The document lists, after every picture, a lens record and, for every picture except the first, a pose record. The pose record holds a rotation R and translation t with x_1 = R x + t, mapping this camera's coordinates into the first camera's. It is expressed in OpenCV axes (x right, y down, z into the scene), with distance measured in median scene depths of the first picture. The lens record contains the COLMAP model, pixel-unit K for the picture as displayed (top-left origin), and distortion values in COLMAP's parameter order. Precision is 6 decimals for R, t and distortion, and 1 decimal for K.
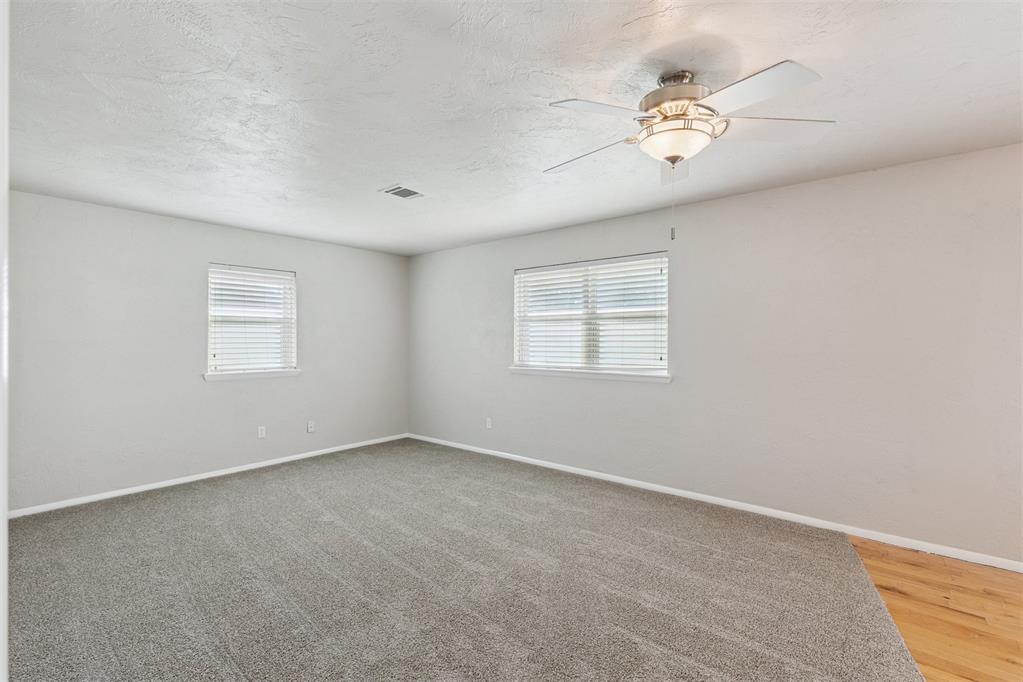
lens RADIAL K [[461.8, 0, 508.0], [0, 461.8, 341.7], [0, 0, 1]] dist [0.002391, 0.000482]
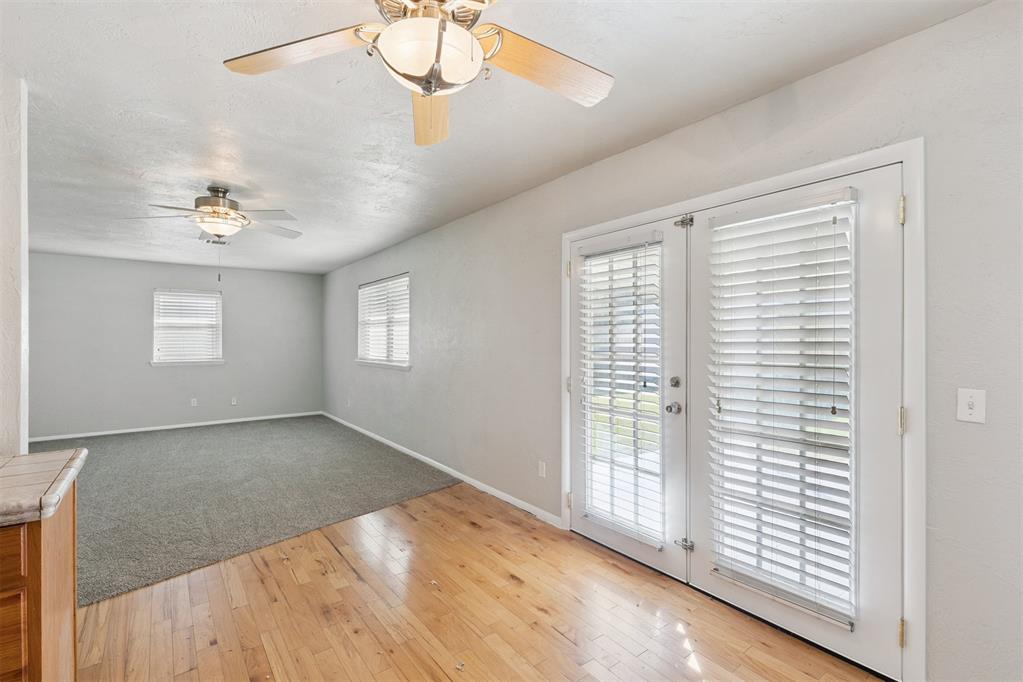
lens RADIAL K [[461.8, 0, 508.0], [0, 461.8, 341.7], [0, 0, 1]] dist [0.002391, 0.000482]
pose [[0.971373, -0.001601, -0.237555, 0.829356], [0.001752, 0.999998, 0.000425, 0.004997], [0.237554, -0.000829, 0.971374, -0.197090]]
